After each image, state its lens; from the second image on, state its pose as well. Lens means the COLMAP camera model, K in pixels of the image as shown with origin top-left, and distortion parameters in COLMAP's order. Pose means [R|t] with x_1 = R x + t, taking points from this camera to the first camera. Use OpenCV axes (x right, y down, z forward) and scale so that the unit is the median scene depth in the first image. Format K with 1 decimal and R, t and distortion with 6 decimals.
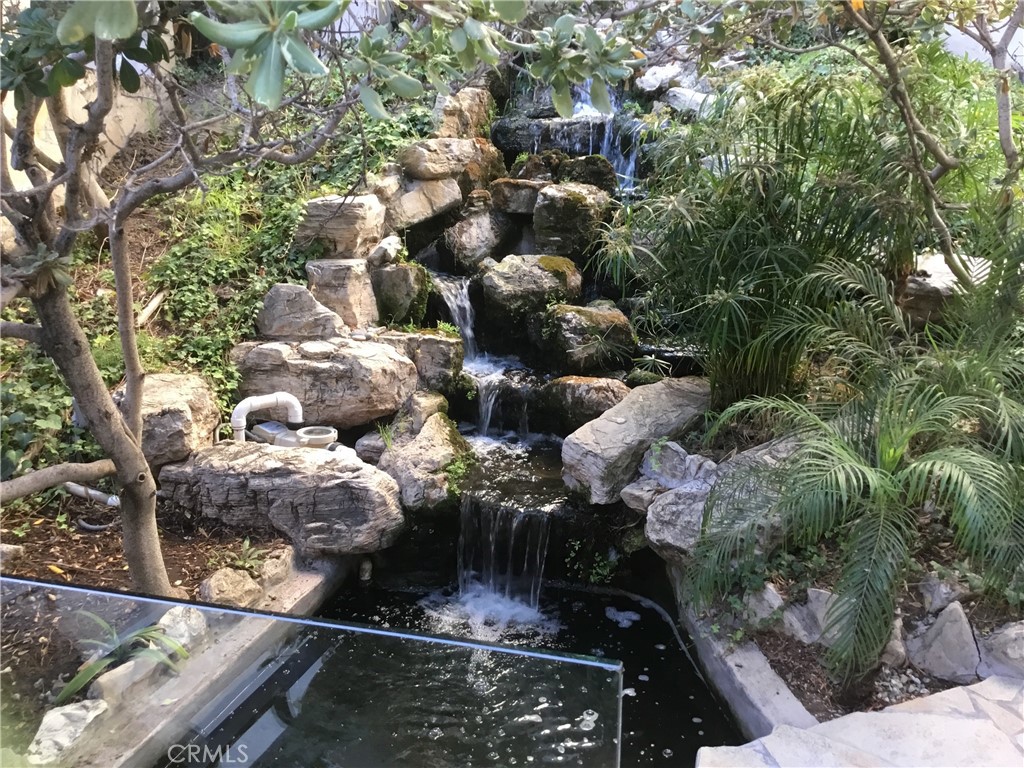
lens RADIAL K [[943.4, 0, 511.9], [0, 943.4, 386.5], [0, 0, 1]] dist [0.002392, 0.000000]
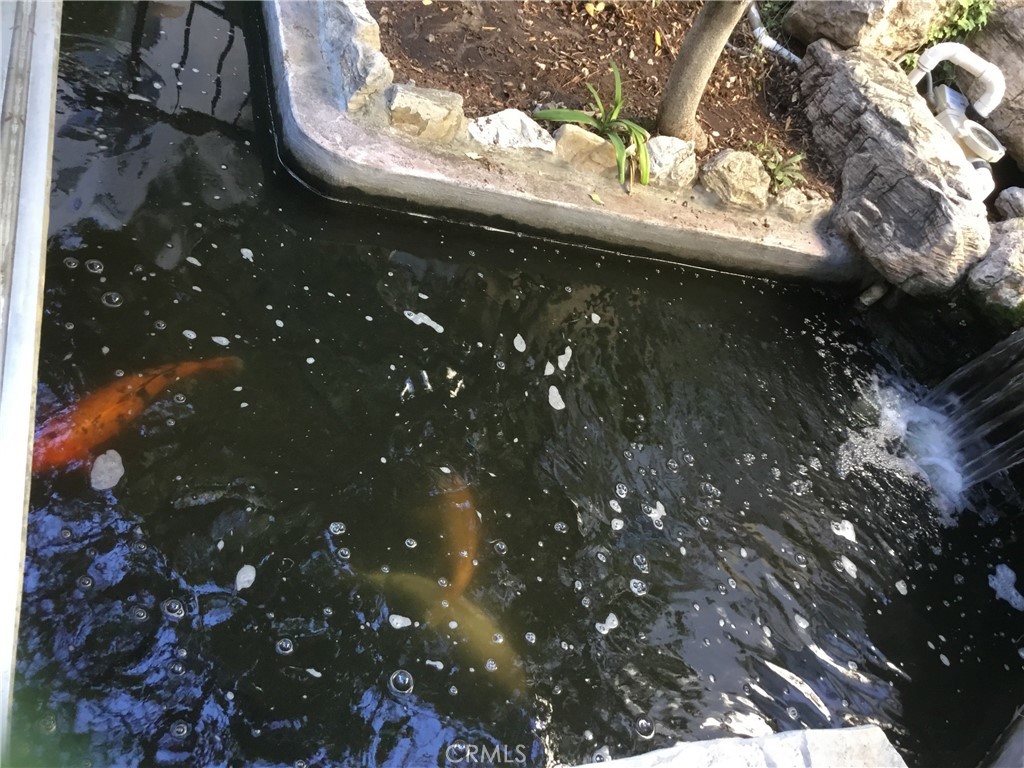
lens RADIAL K [[943.4, 0, 513.4], [0, 943.4, 382.8], [0, 0, 1]] dist [0.002392, 0.000000]
pose [[0.453660, 0.784787, -0.422258, 0.113224], [-0.600654, 0.619291, 0.505661, 0.014134], [0.658337, 0.024233, 0.752333, 0.180125]]
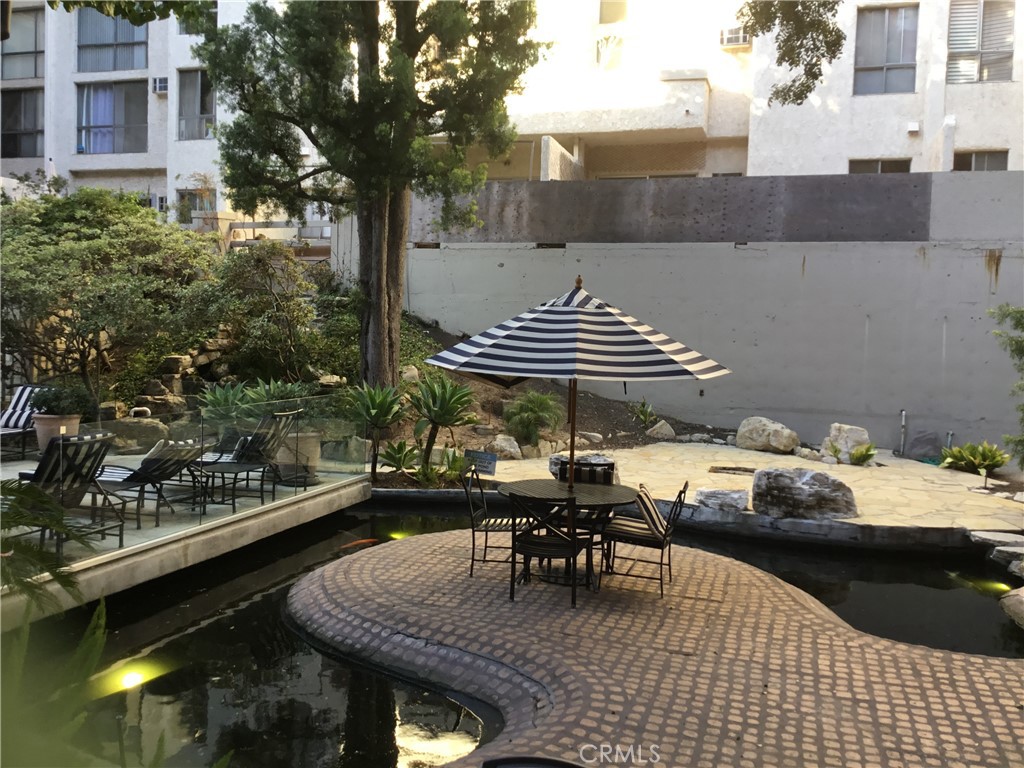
lens RADIAL K [[943.4, 0, 512.4], [0, 943.4, 383.2], [0, 0, 1]] dist [0.002392, 0.000000]
pose [[0.998929, 0.024195, -0.039428, 1.408589], [-0.031895, 0.977573, -0.208167, 0.677617], [0.033507, 0.209202, 0.977298, -2.700949]]
